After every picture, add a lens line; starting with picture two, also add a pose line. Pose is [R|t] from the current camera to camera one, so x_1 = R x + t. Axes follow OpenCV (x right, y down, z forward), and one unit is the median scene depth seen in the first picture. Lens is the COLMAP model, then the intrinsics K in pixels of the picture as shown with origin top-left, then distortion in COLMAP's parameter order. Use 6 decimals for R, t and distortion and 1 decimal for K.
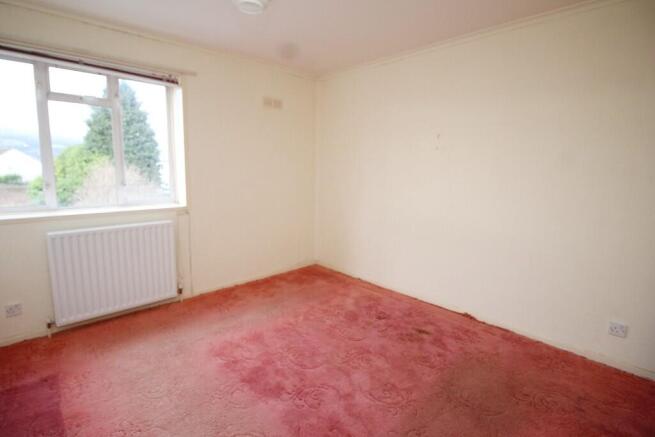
lens RADIAL K [[331.6, 0, 323.5], [0, 331.6, 213.0], [0, 0, 1]] dist [0.001493, -0.000681]
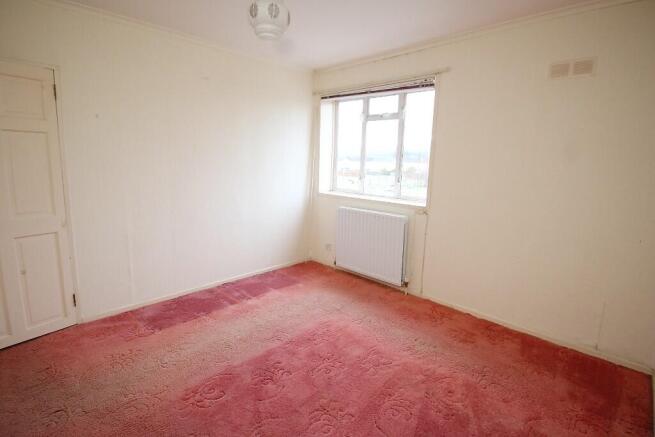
lens RADIAL K [[331.6, 0, 323.5], [0, 331.6, 213.0], [0, 0, 1]] dist [0.001493, -0.000681]
pose [[0.009451, 0.140121, -0.990089, 0.609561], [-0.170496, 0.975861, 0.136480, -0.090036], [0.985313, 0.167517, 0.033113, 0.700367]]
